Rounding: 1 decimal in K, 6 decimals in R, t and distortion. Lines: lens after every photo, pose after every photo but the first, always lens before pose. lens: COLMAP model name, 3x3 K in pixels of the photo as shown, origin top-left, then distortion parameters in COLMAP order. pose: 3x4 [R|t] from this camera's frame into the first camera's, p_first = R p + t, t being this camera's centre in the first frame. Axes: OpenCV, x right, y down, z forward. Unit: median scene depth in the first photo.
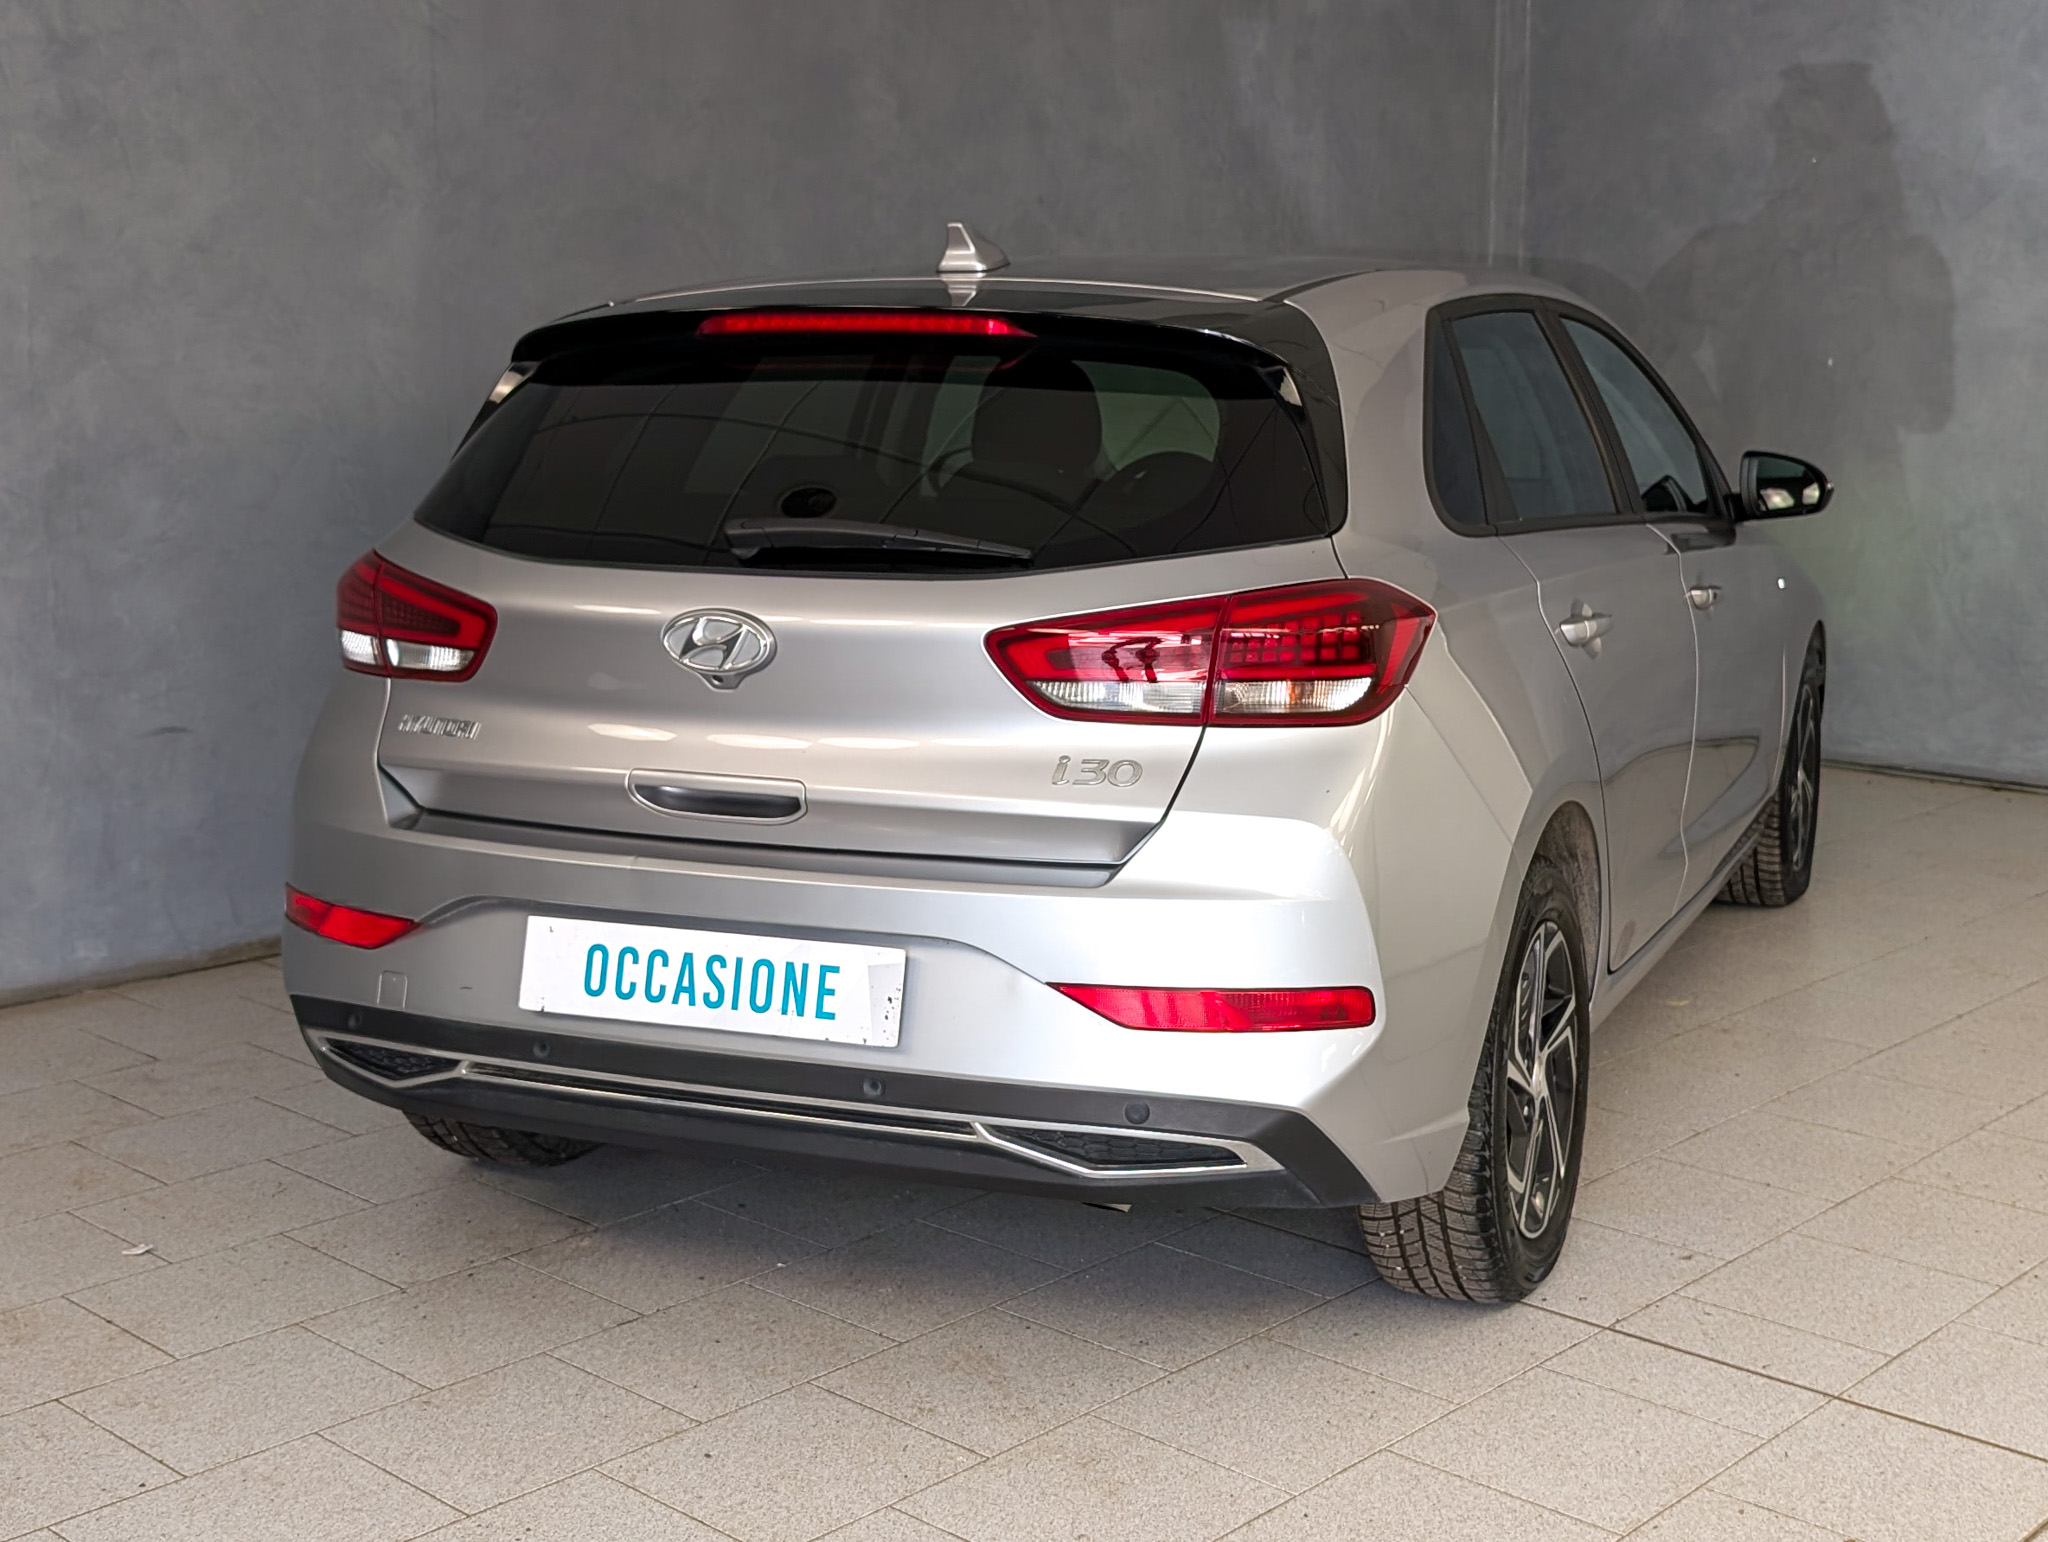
lens RADIAL K [[1640.9, 0, 1219.9], [0, 1640.9, 727.0], [0, 0, 1]] dist [0.056987, -0.102622]
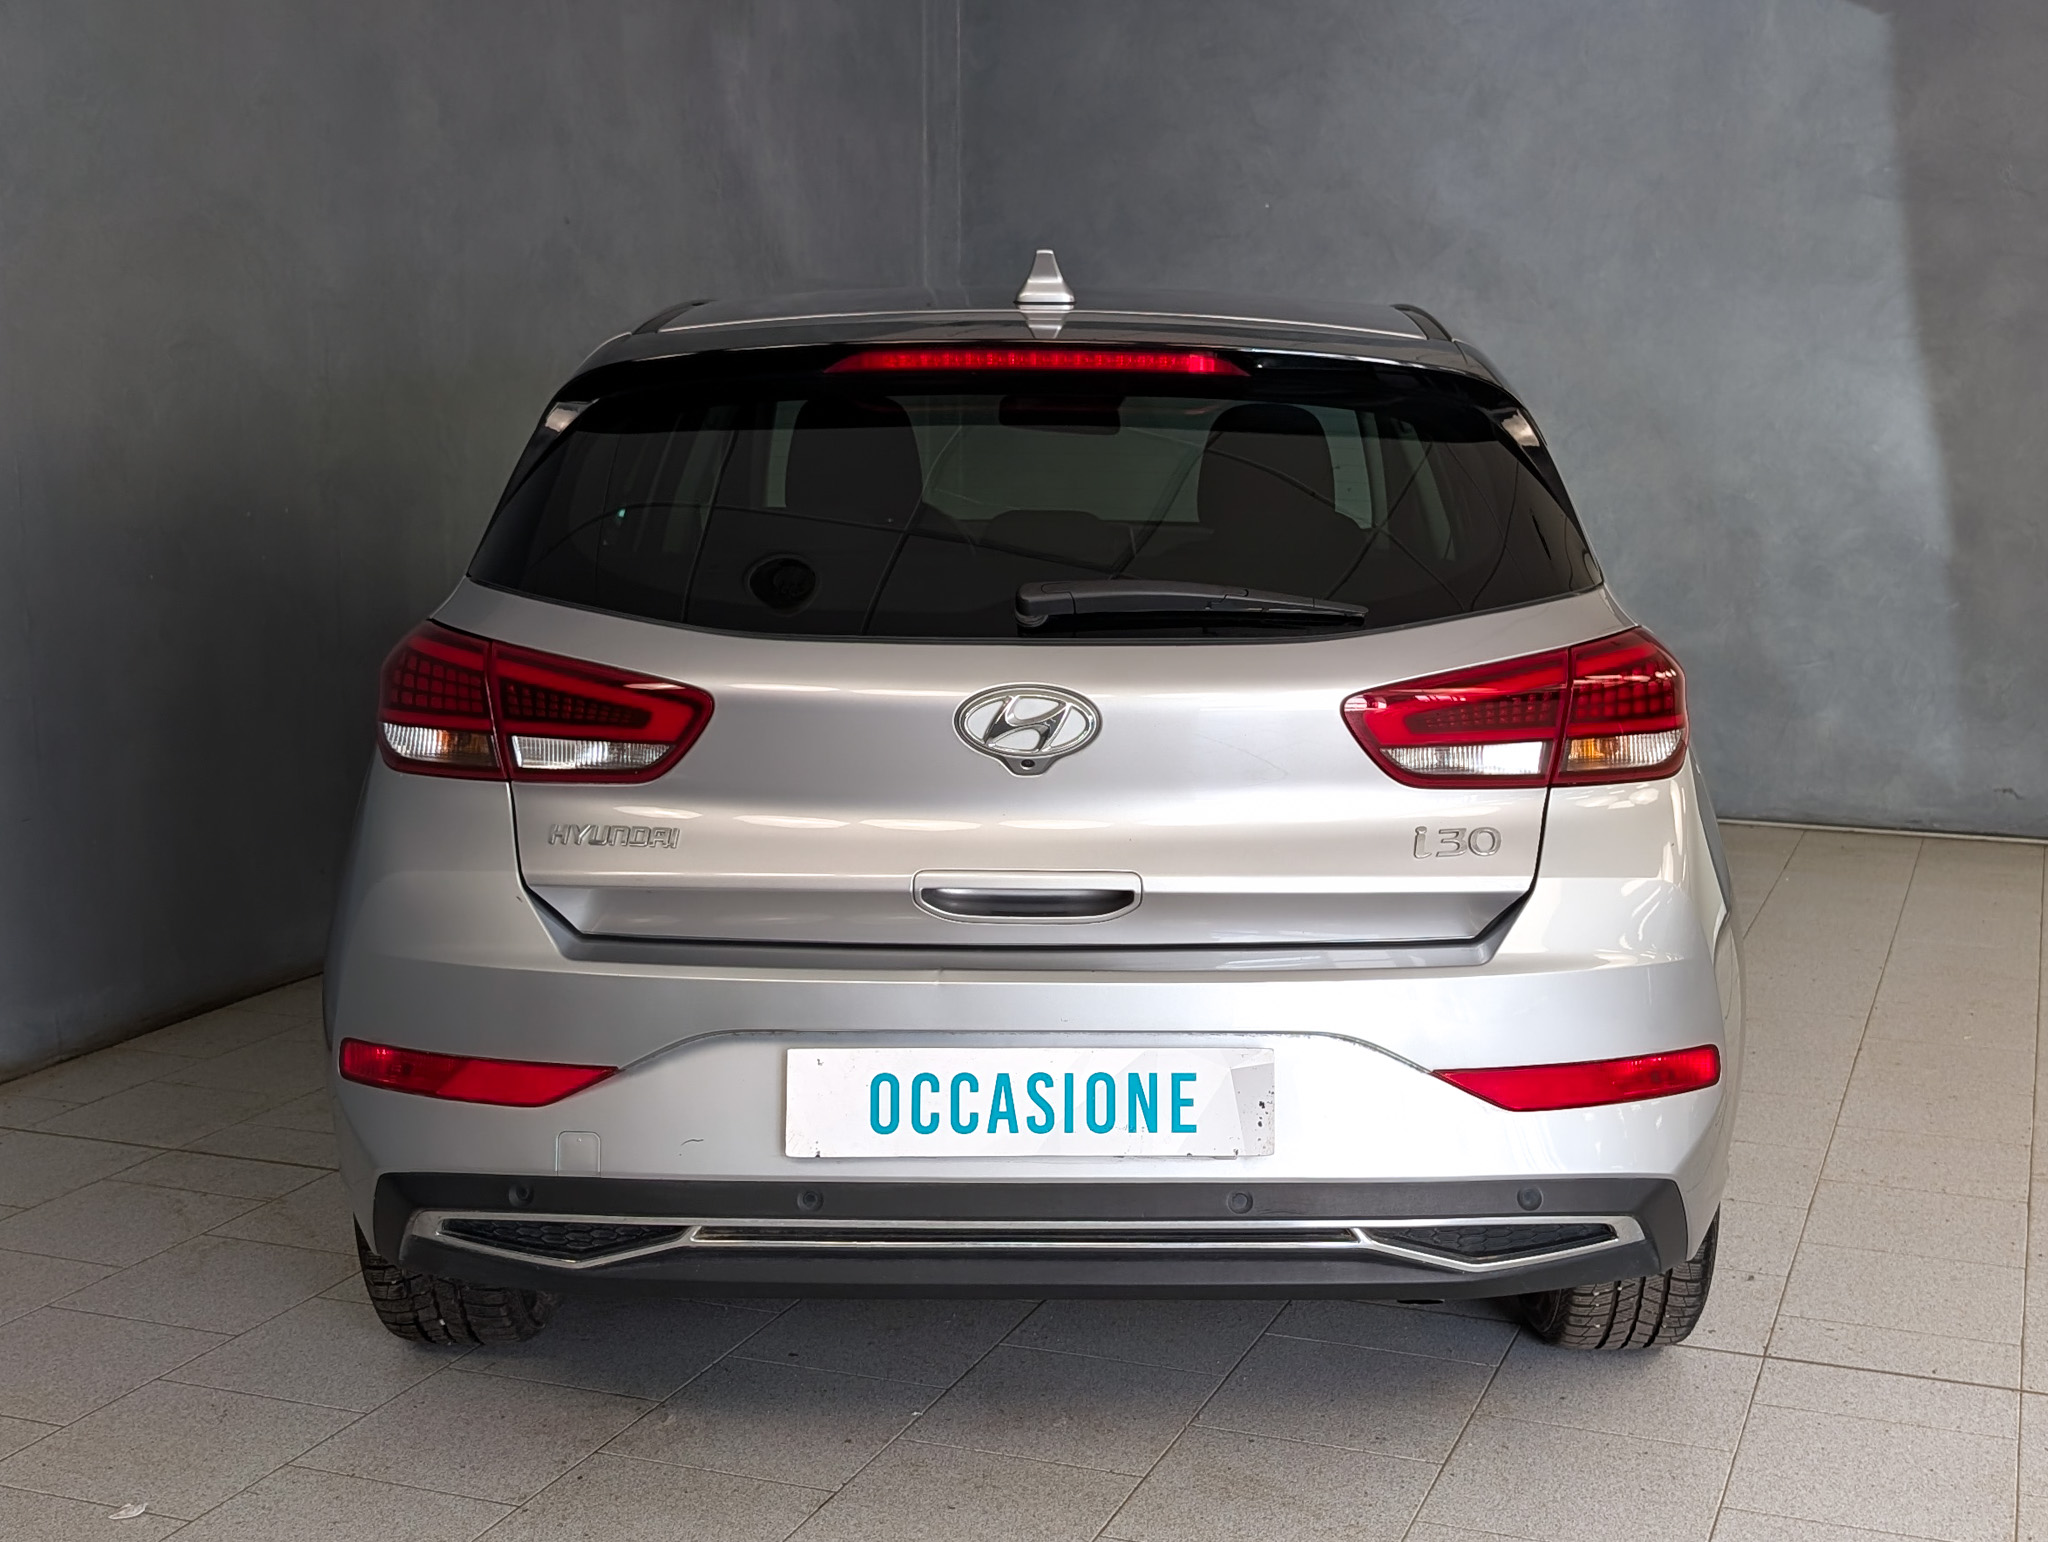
lens RADIAL K [[1684.9, 0, 1078.8], [0, 1684.9, 800.8], [0, 0, 1]] dist [0.059428, -0.100346]
pose [[0.966523, -0.055164, 0.250579, -0.491214], [0.051657, 0.998453, 0.020556, -0.025405], [-0.251325, -0.006924, 0.967878, 0.111703]]
